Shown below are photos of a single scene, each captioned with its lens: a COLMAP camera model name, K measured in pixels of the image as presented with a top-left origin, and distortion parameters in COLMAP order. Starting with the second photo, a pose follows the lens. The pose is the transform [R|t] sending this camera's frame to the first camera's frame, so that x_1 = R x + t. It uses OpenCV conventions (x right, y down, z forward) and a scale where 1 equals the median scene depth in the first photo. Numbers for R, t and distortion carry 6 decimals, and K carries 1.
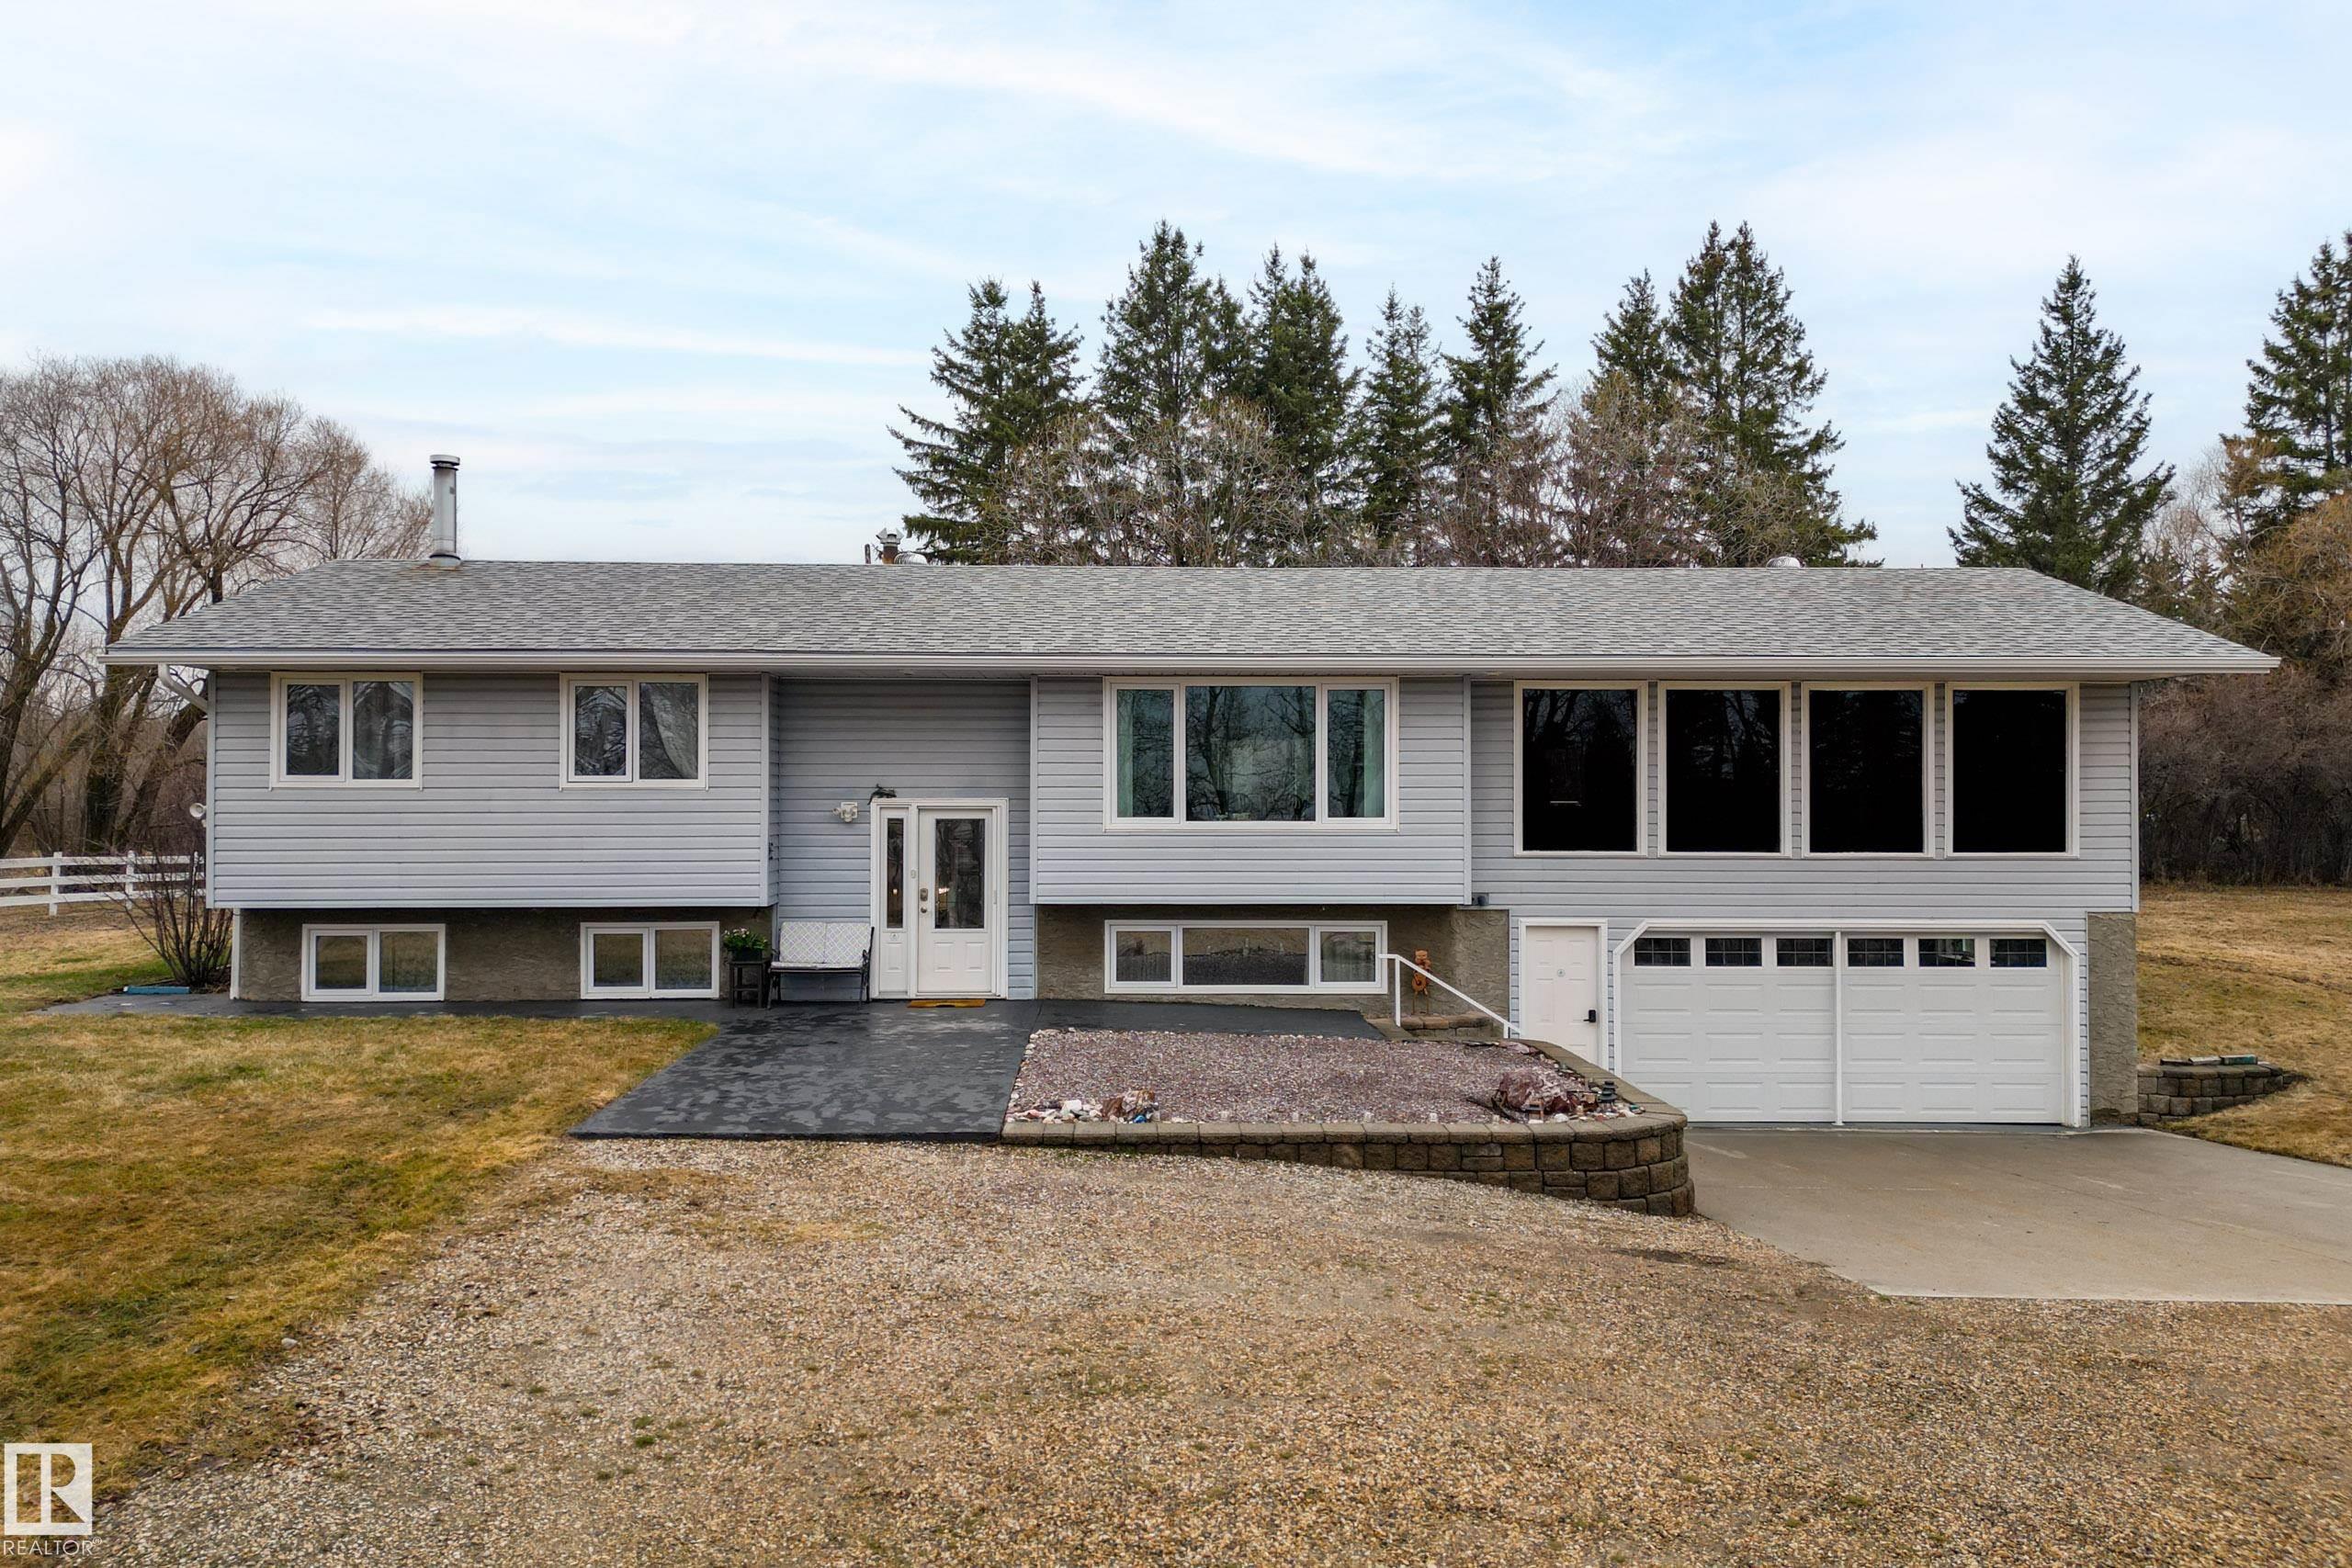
lens RADIAL K [[1693.0, 0, 1166.5], [0, 1693.0, 718.0], [0, 0, 1]] dist [0.108736, -0.109527]
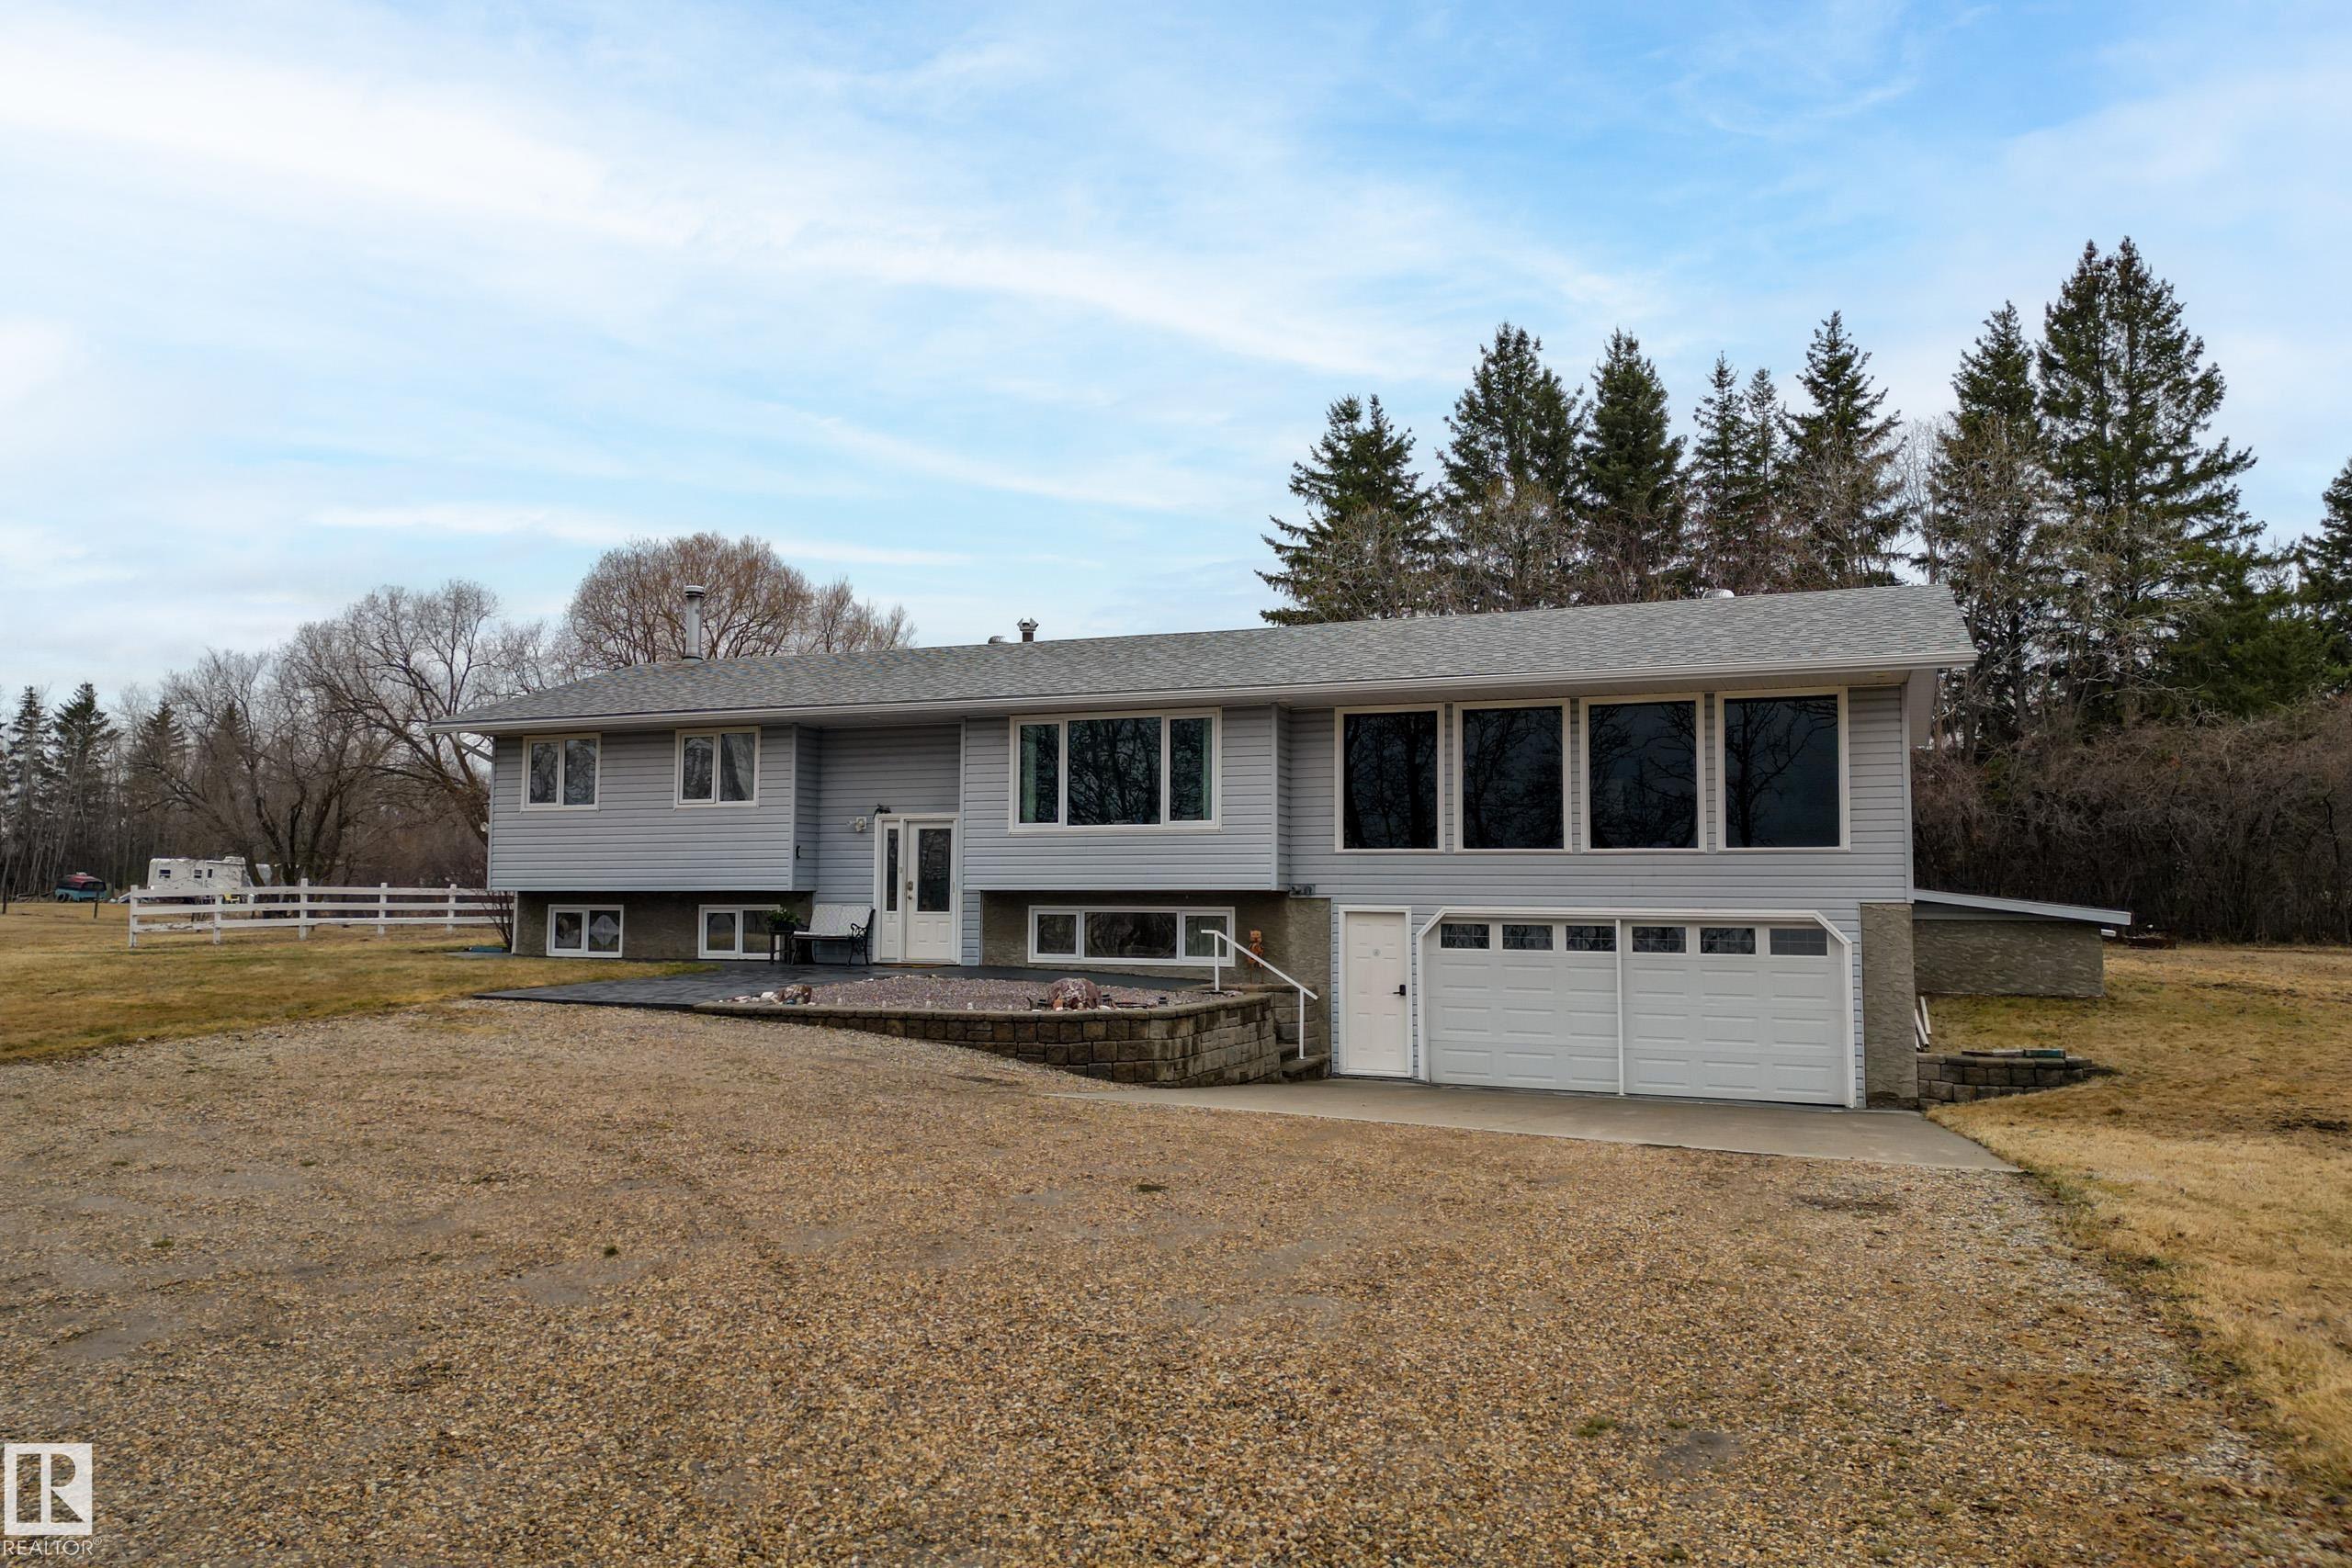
lens RADIAL K [[1693.0, 0, 1166.5], [0, 1693.0, 718.0], [0, 0, 1]] dist [0.108736, -0.109527]
pose [[0.909590, -0.041537, -0.413426, 0.587684], [0.015409, 0.997678, -0.066335, 0.062997], [0.415222, 0.053967, 0.908118, -0.133896]]
